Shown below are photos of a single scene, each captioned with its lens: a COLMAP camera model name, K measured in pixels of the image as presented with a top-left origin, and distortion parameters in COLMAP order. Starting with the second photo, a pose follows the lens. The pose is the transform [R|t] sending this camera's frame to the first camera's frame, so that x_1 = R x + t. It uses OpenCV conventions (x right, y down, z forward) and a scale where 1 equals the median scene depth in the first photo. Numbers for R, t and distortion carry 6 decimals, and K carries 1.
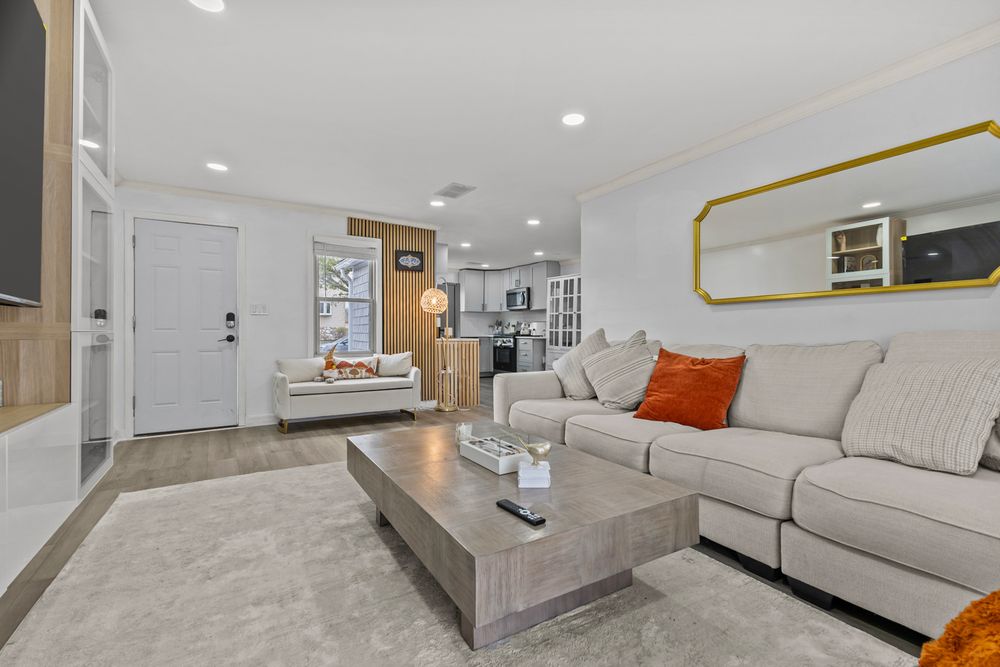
lens RADIAL K [[443.2, 0, 499.7], [0, 443.2, 330.7], [0, 0, 1]] dist [0.020262, -0.000520]
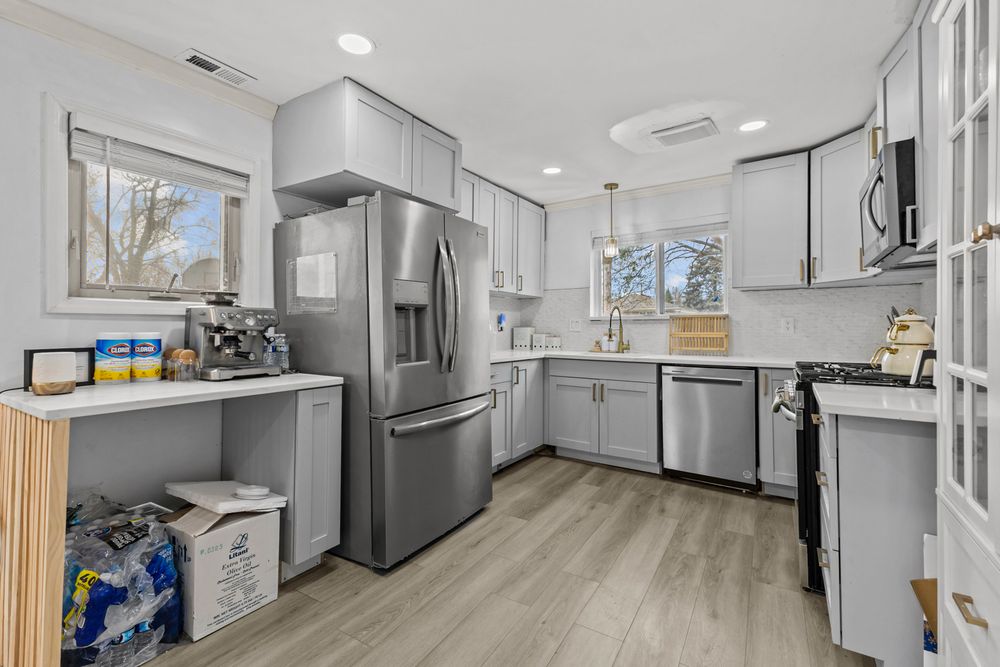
lens RADIAL K [[448.4, 0, 500.1], [0, 448.4, 322.9], [0, 0, 1]] dist [0.023281, -0.000178]
pose [[0.445314, -0.012403, -0.895289, 0.168345], [-0.001876, 0.999889, -0.014785, -0.012915], [0.895373, 0.008263, 0.445241, 0.759619]]
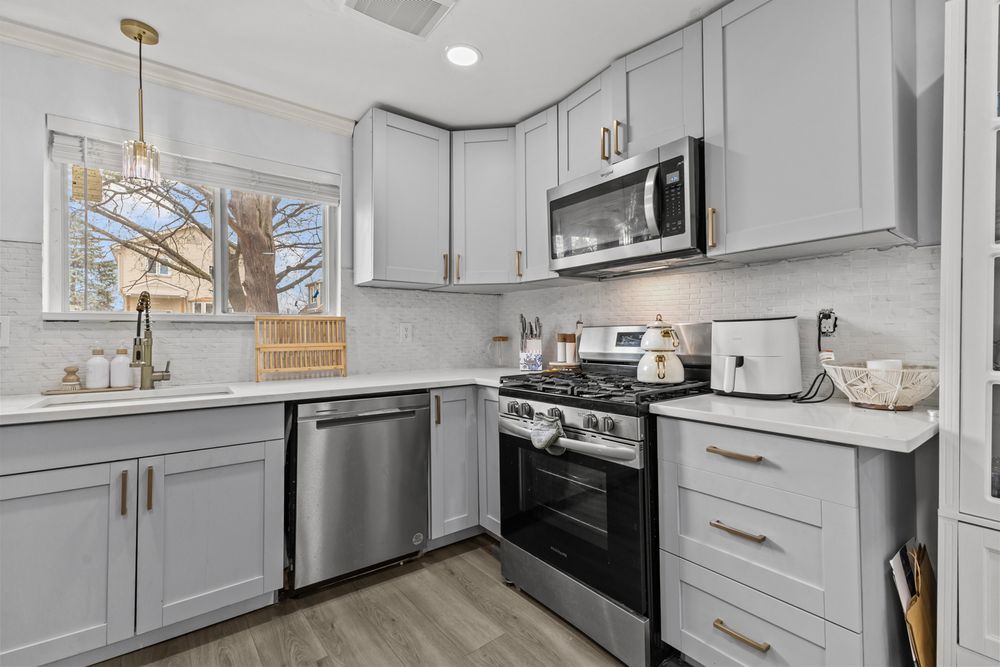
lens RADIAL K [[437.2, 0, 502.1], [0, 437.2, 329.4], [0, 0, 1]] dist [0.014846, -0.000750]
pose [[0.992625, -0.007491, 0.120993, -0.041951], [0.009472, 0.999830, -0.015805, -0.013778], [-0.120854, 0.016835, 0.992528, 0.836322]]
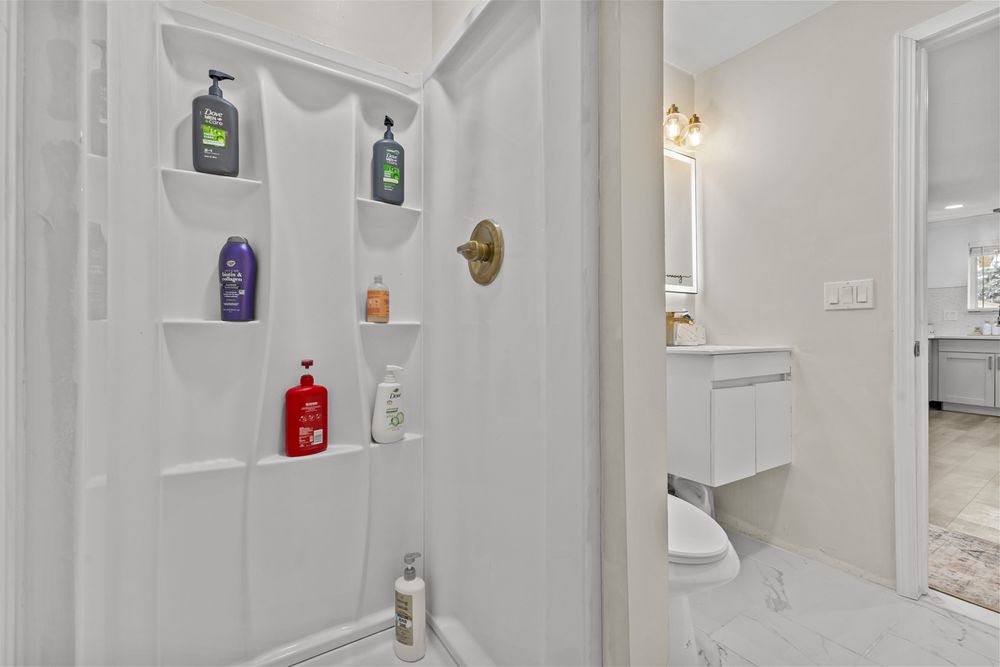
lens RADIAL K [[437.2, 0, 502.1], [0, 437.2, 329.4], [0, 0, 1]] dist [0.014846, -0.000750]
pose [[0.048004, -0.000817, -0.998847, 0.370756], [-0.000484, 1.000000, -0.000841, 0.002908], [0.998847, 0.000524, 0.048004, 0.374144]]
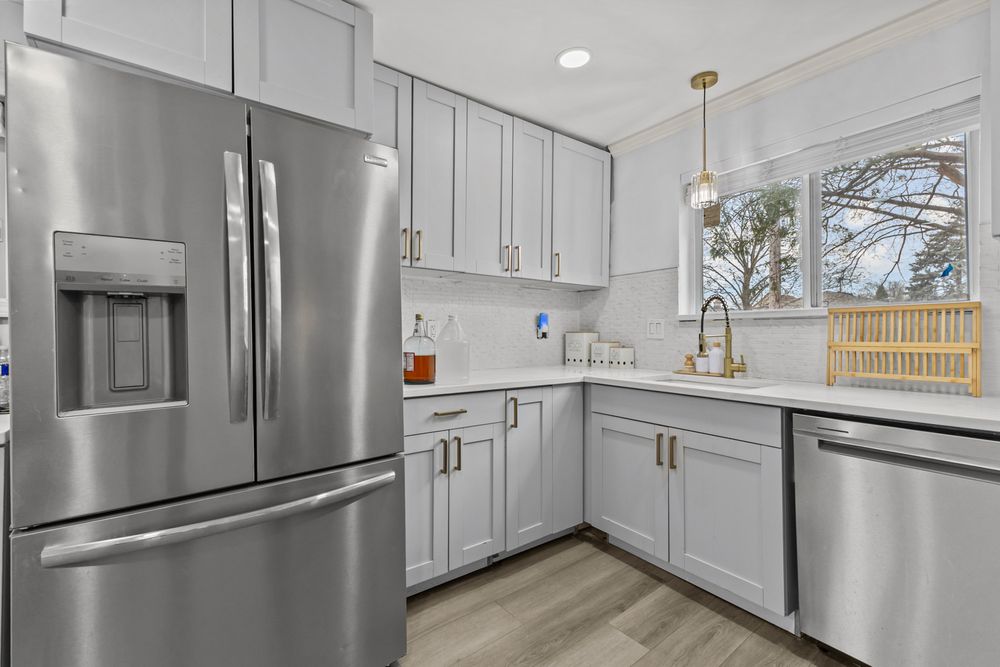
lens RADIAL K [[443.2, 0, 499.7], [0, 443.2, 330.7], [0, 0, 1]] dist [0.020262, -0.000520]
pose [[0.112271, -0.009951, -0.993628, 0.052035], [-0.000870, 0.999948, -0.010112, -0.013638], [0.993677, 0.002000, 0.112256, 0.916236]]
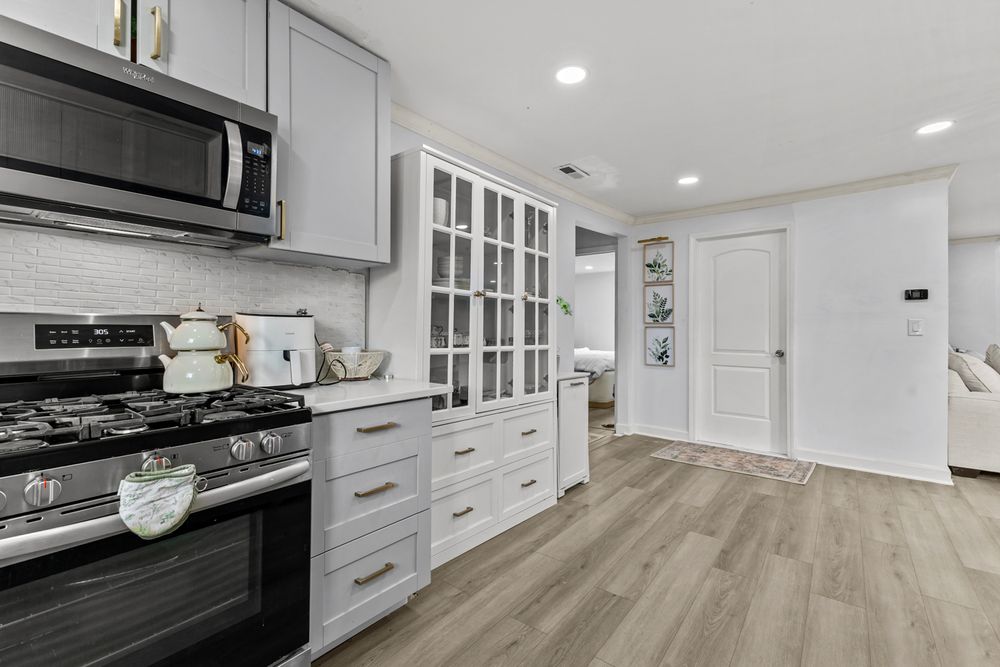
lens RADIAL K [[448.4, 0, 500.1], [0, 448.4, 322.9], [0, 0, 1]] dist [0.023281, -0.000178]
pose [[-0.339289, 0.008849, 0.940641, -0.138960], [-0.000826, 0.999953, -0.009705, -0.014643], [-0.940682, -0.004070, -0.339265, 0.989498]]
